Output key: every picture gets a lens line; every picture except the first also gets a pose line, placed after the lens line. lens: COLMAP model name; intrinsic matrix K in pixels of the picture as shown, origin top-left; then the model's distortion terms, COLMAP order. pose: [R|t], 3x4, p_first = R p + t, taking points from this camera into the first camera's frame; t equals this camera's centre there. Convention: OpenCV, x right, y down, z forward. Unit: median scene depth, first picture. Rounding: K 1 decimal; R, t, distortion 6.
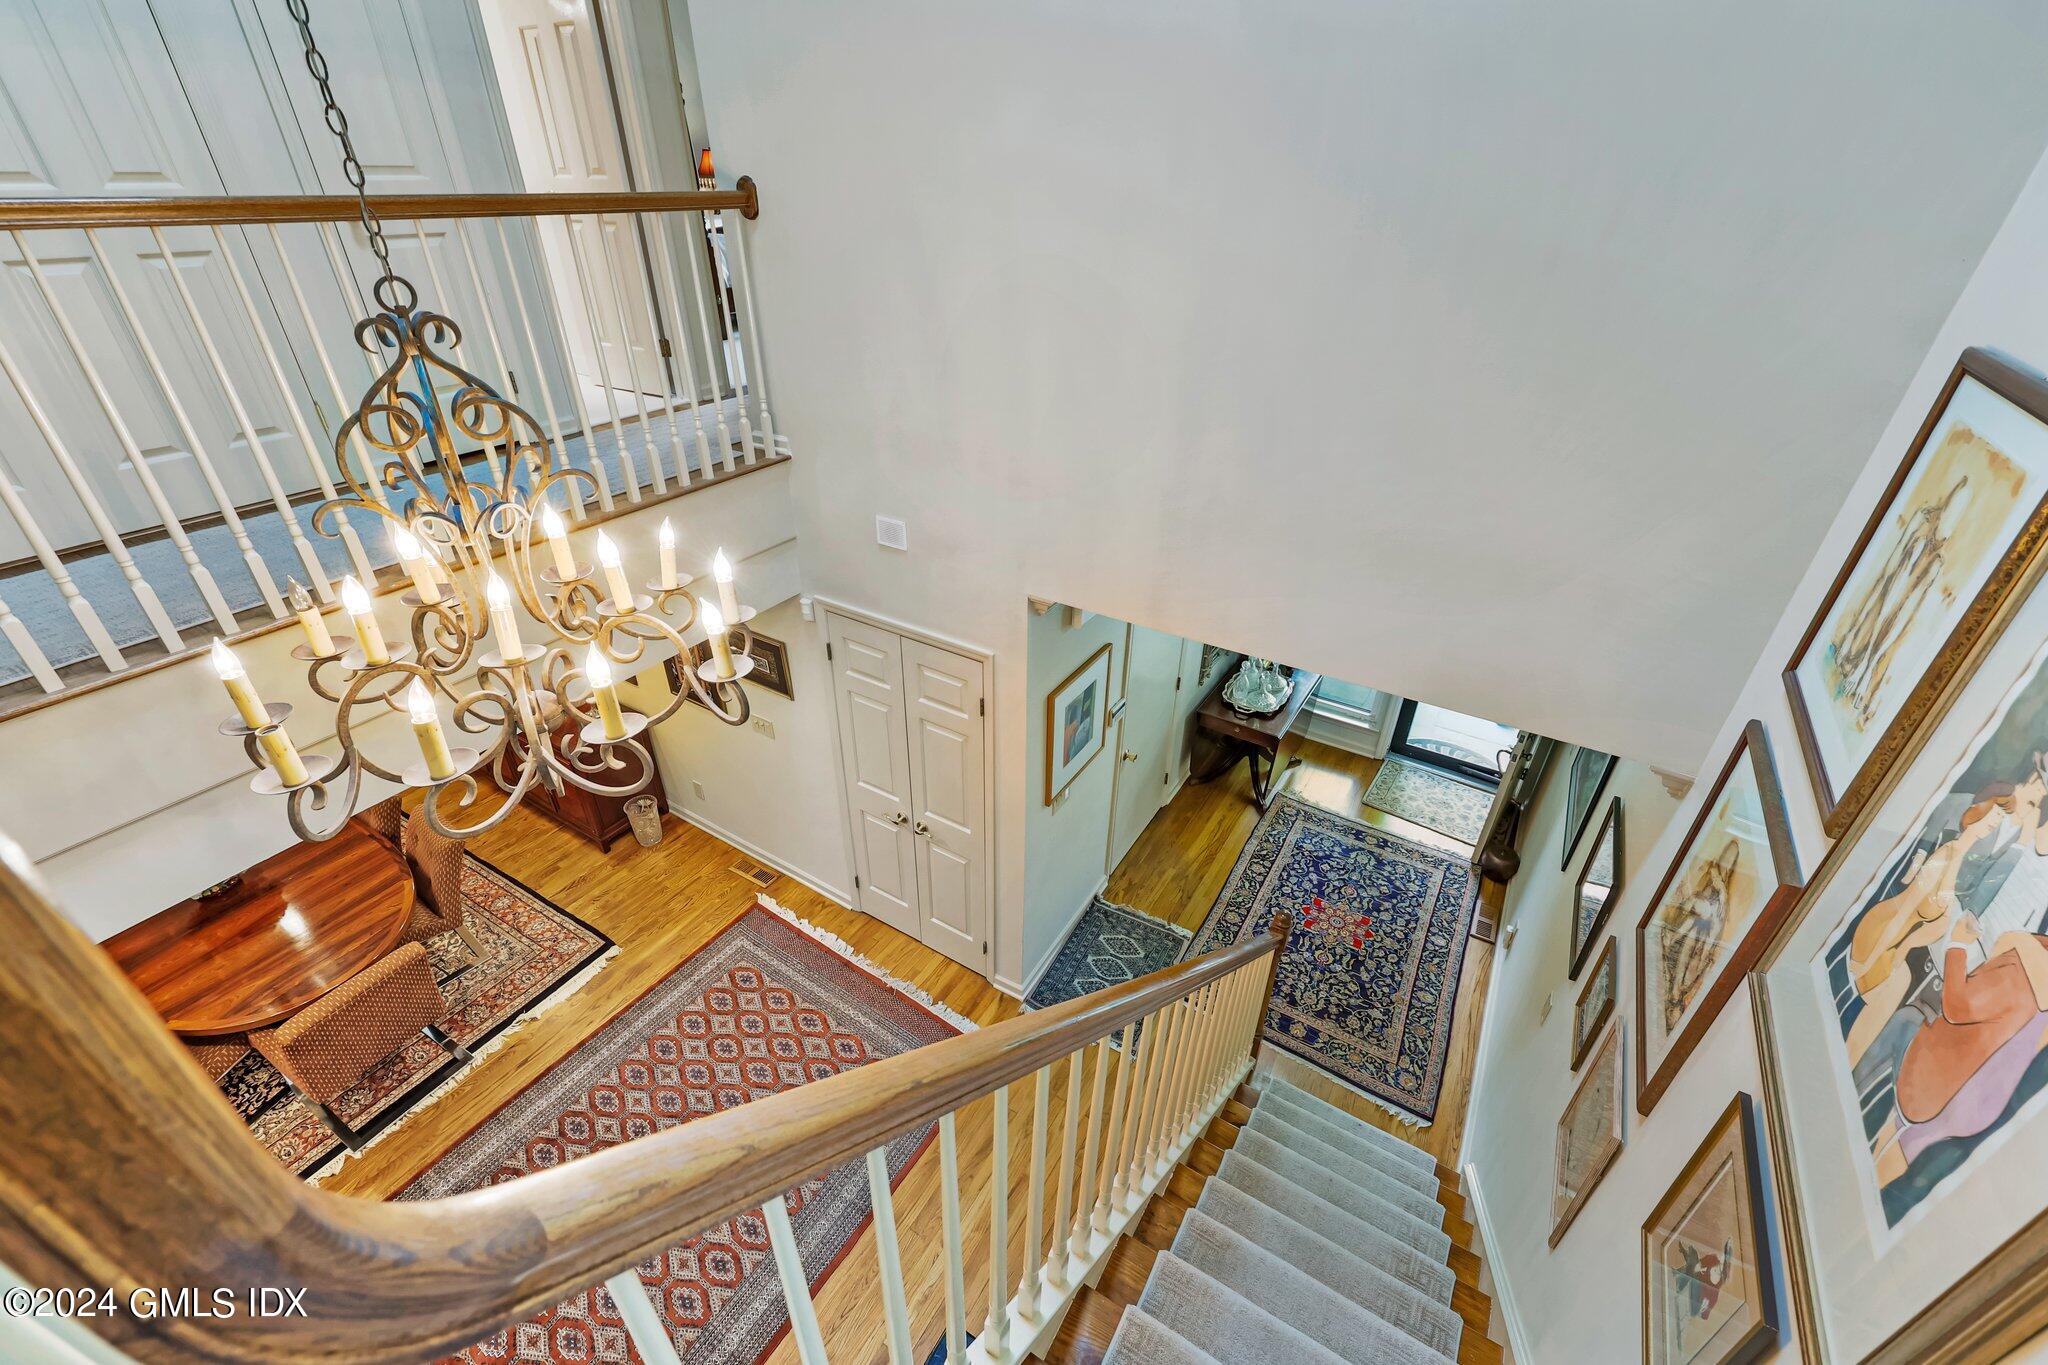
lens RADIAL K [[844.4, 0, 1029.8], [0, 844.4, 679.8], [0, 0, 1]] dist [0.000568, 0.000468]
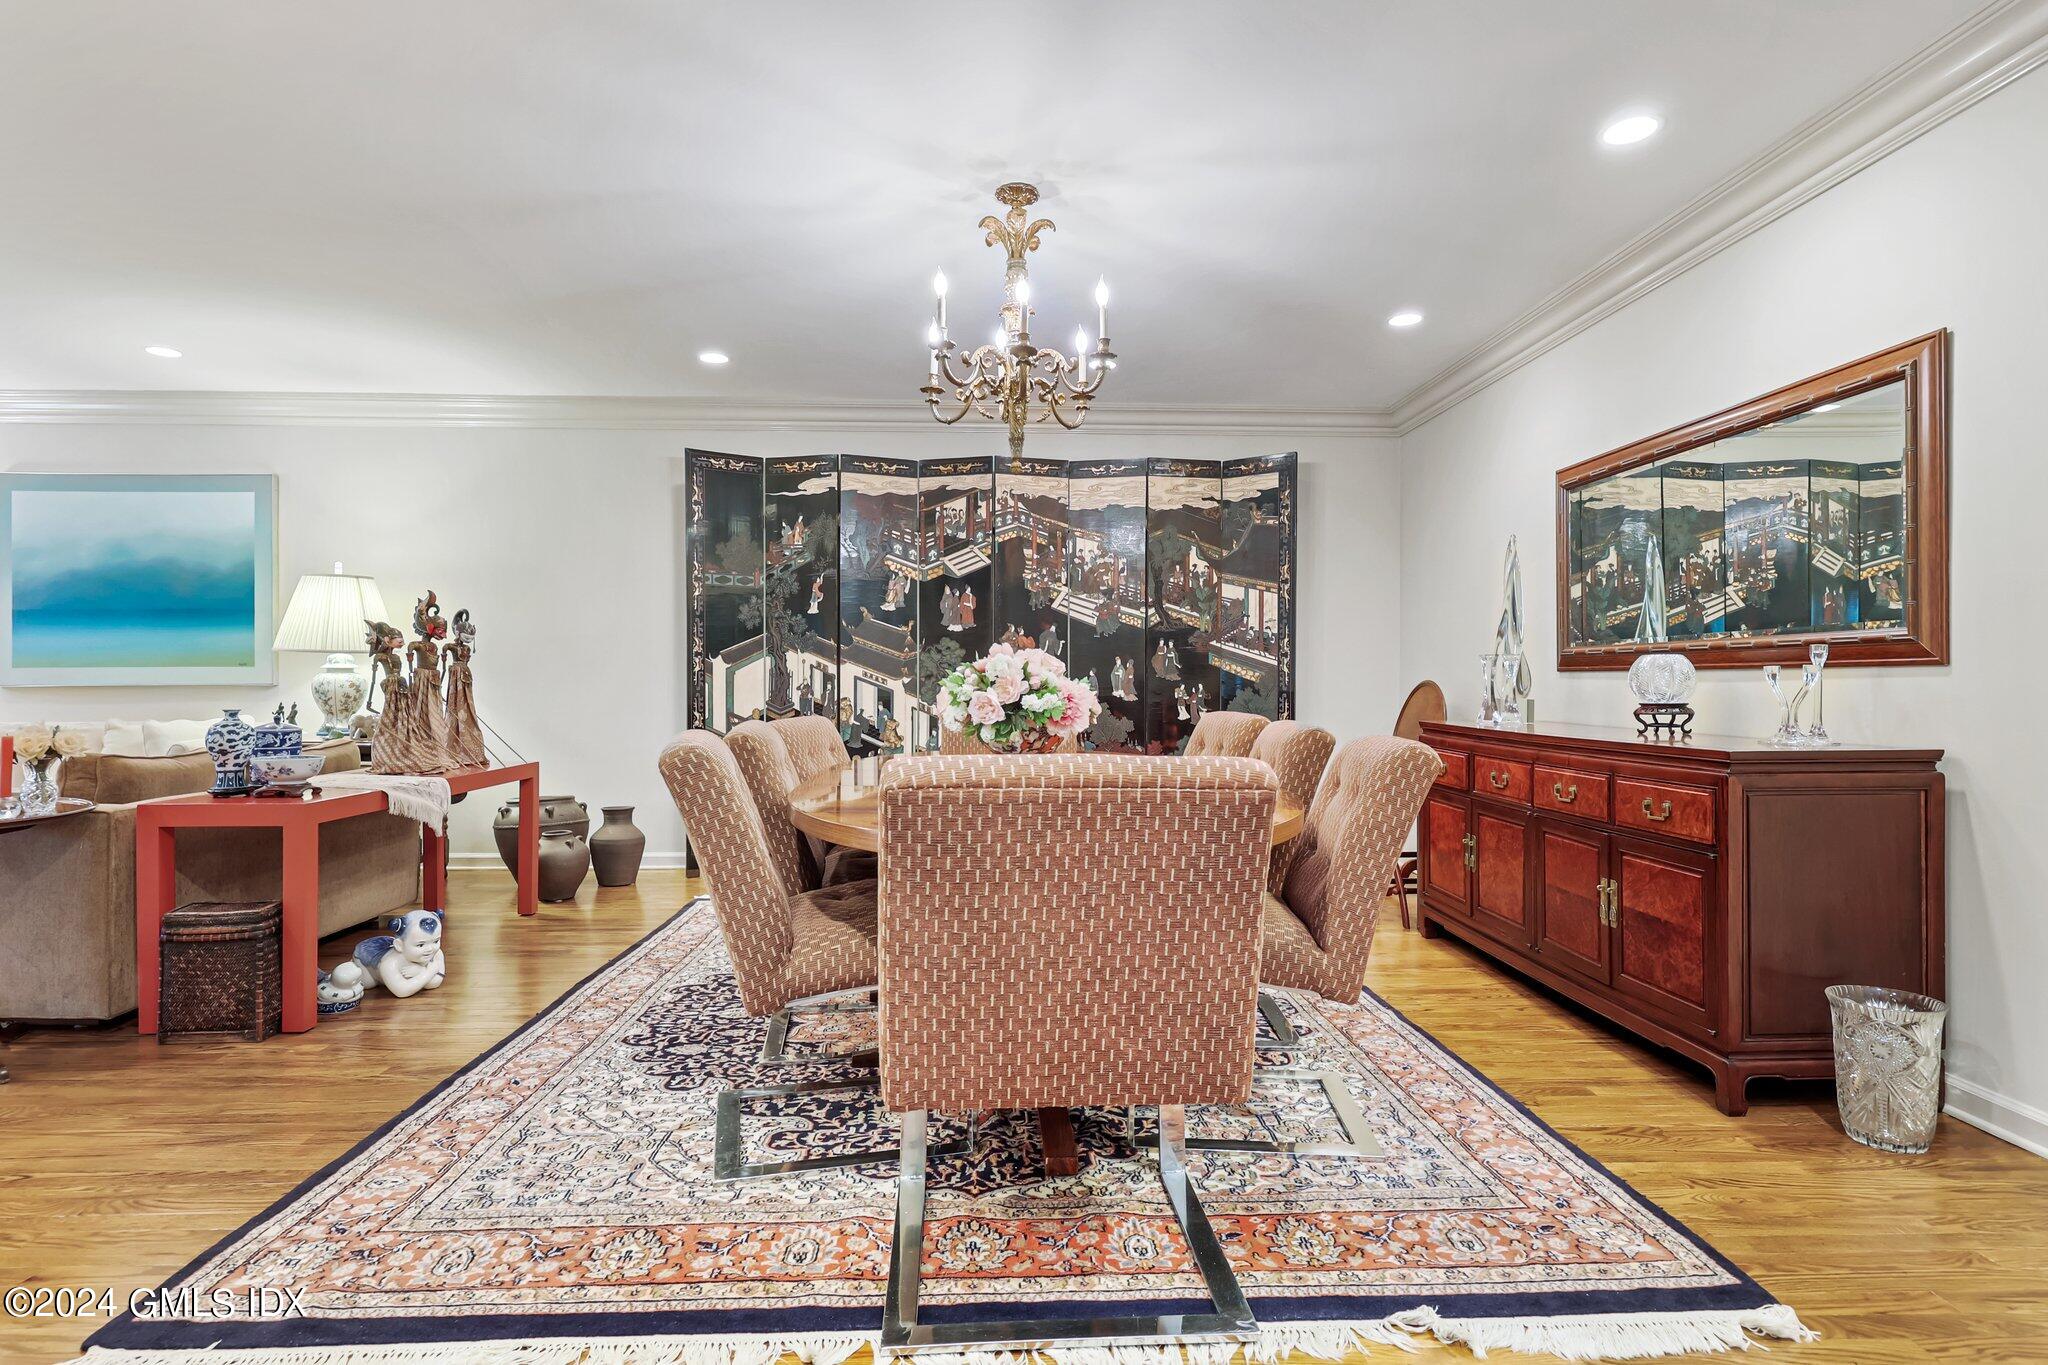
lens RADIAL K [[1042.4, 0, 1024.0], [0, 1042.4, 682.5], [0, 0, 1]] dist [0.001040, 0.000303]
pose [[0.555753, -0.009289, -0.831295, -0.358249], [-0.427438, 0.854454, -0.295307, 0.356489], [0.713046, 0.519444, 0.470895, 0.587583]]
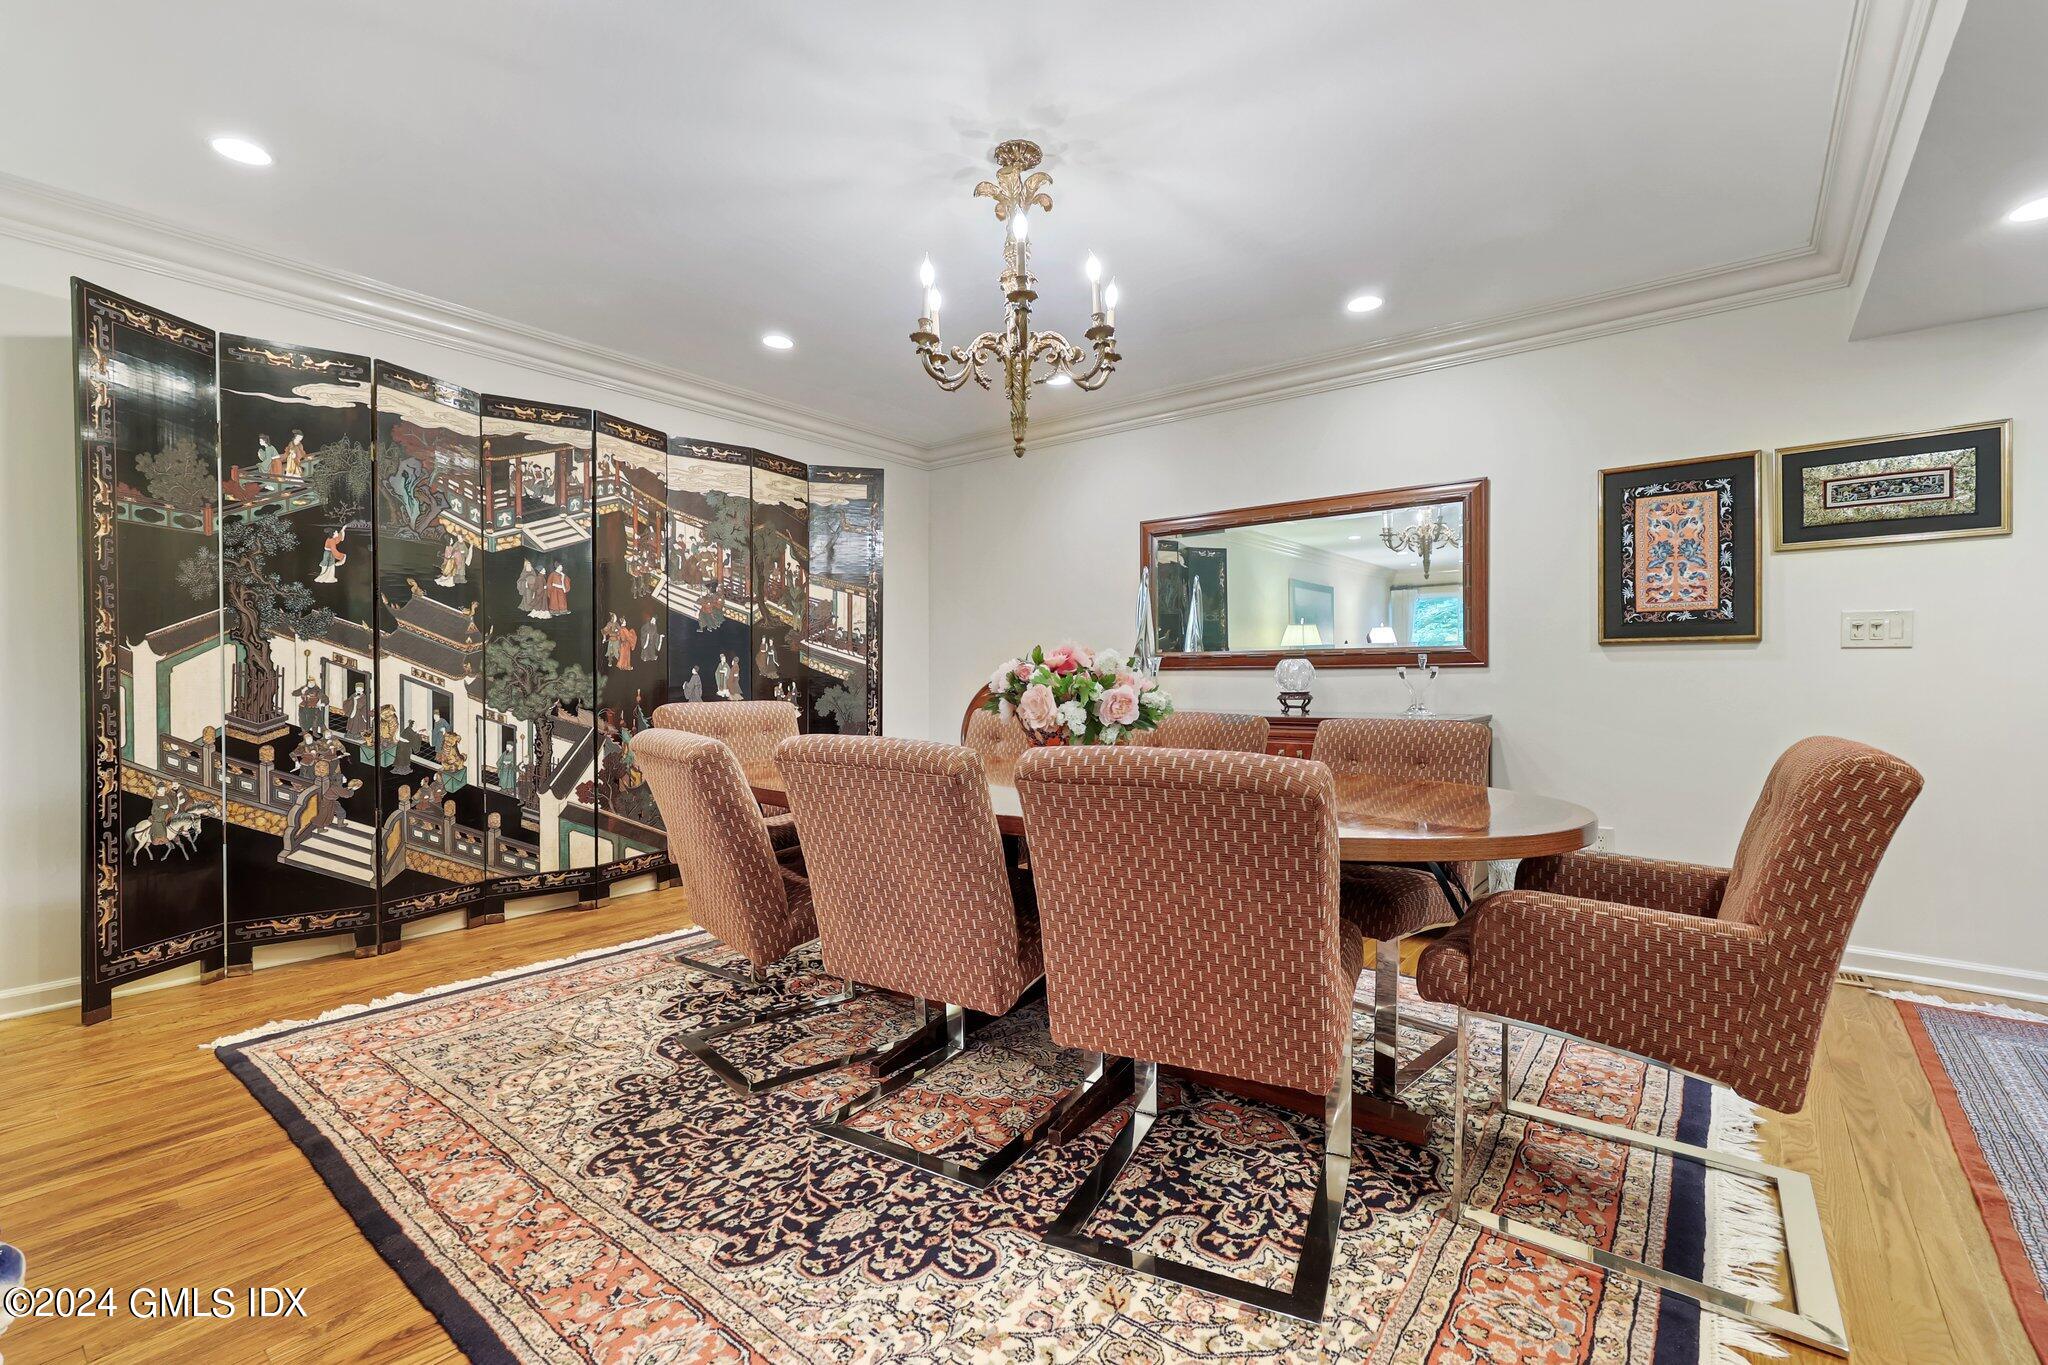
lens RADIAL K [[894.0, 0, 1024.8], [0, 894.0, 685.1], [0, 0, 1]] dist [0.000703, -0.000053]
pose [[0.993291, -0.014477, -0.114732, -0.838992], [-0.046426, 0.858747, -0.510293, 0.433843], [0.105913, 0.512196, 0.852313, 0.449200]]
